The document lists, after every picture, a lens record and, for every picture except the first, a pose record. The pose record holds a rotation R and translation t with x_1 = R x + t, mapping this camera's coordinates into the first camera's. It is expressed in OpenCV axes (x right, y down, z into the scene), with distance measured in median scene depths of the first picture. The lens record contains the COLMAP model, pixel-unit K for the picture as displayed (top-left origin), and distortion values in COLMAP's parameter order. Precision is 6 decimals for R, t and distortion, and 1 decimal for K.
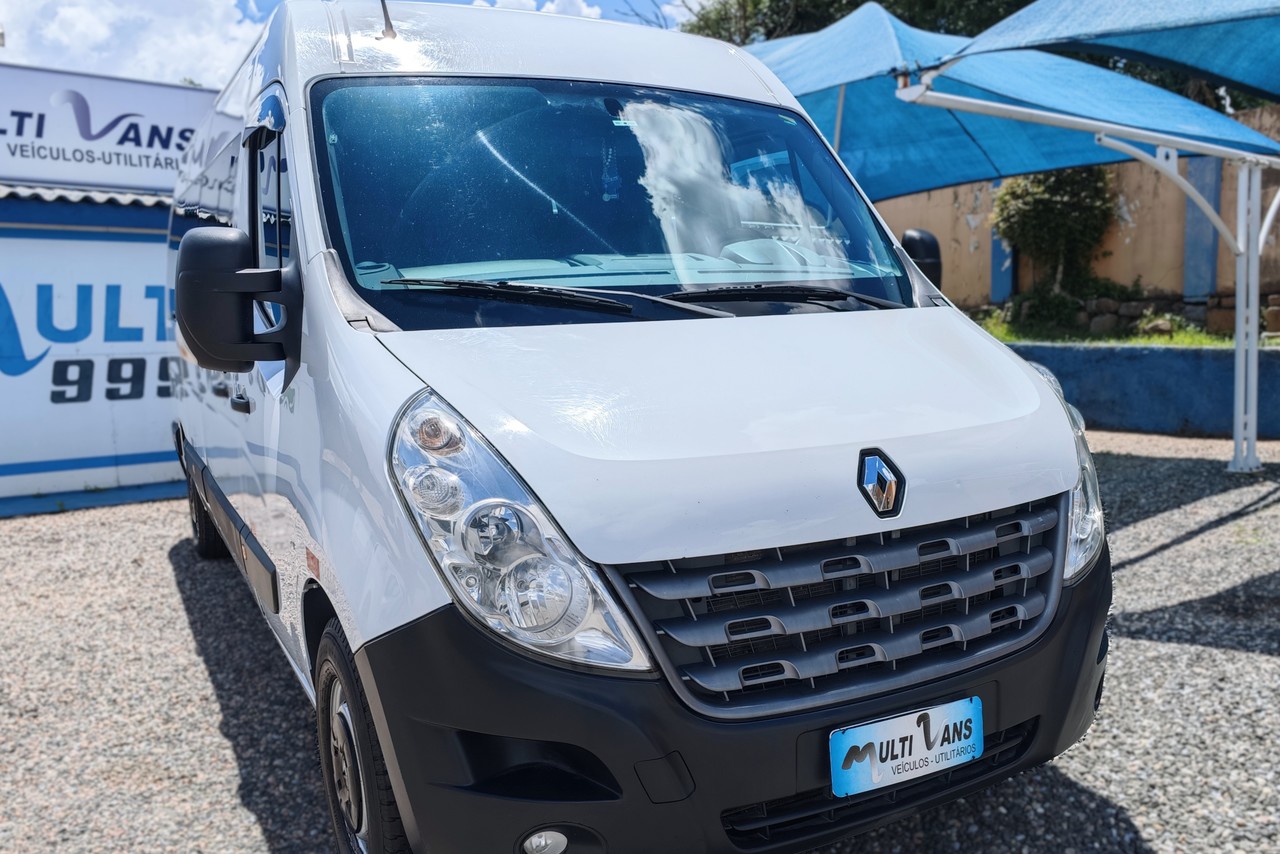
lens RADIAL K [[896.4, 0, 644.7], [0, 896.4, 413.4], [0, 0, 1]] dist [0.024542, -0.047719]
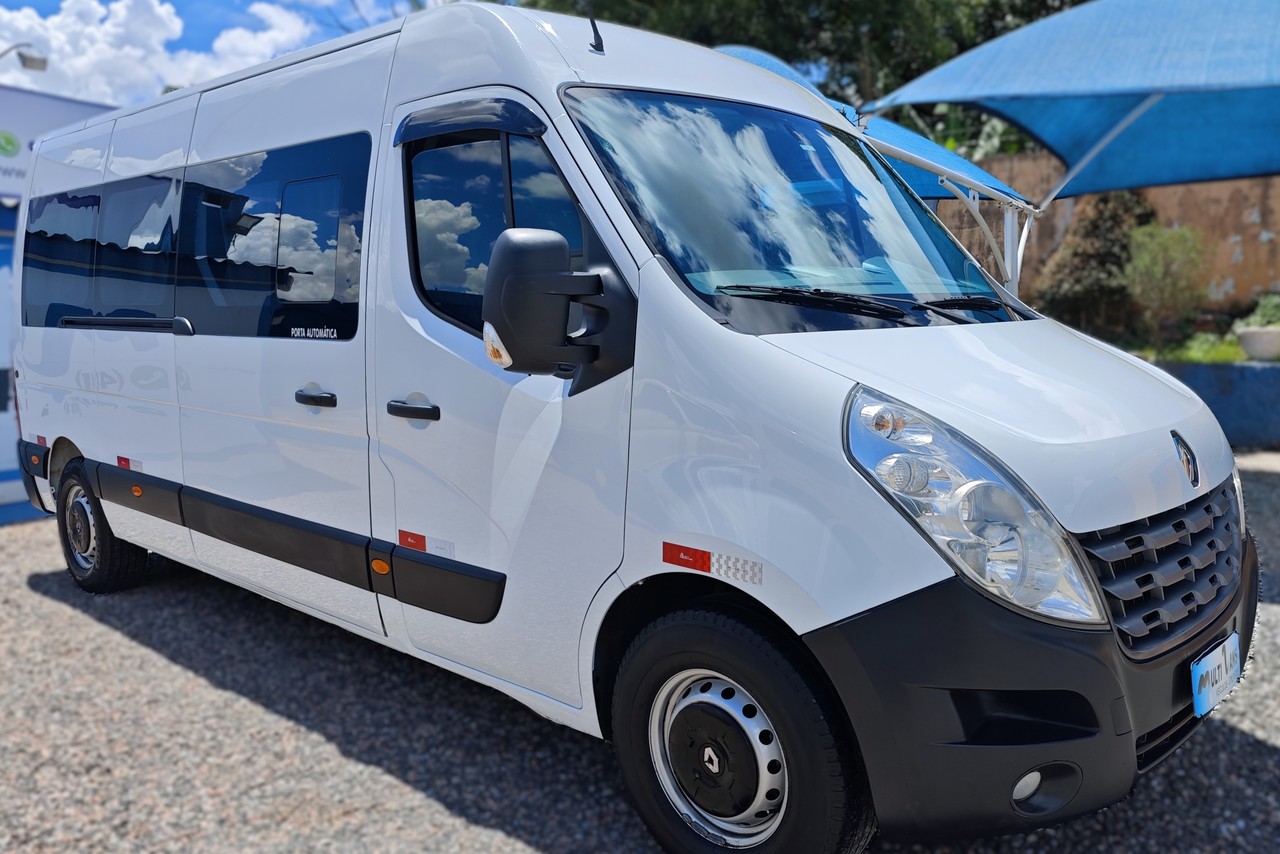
lens RADIAL K [[896.4, 0, 644.7], [0, 896.4, 413.4], [0, 0, 1]] dist [0.024542, -0.047719]
pose [[0.957496, -0.005931, 0.288387, -0.488975], [0.010027, 0.999869, -0.012730, 0.013343], [-0.288274, 0.015081, 0.957429, 0.024377]]
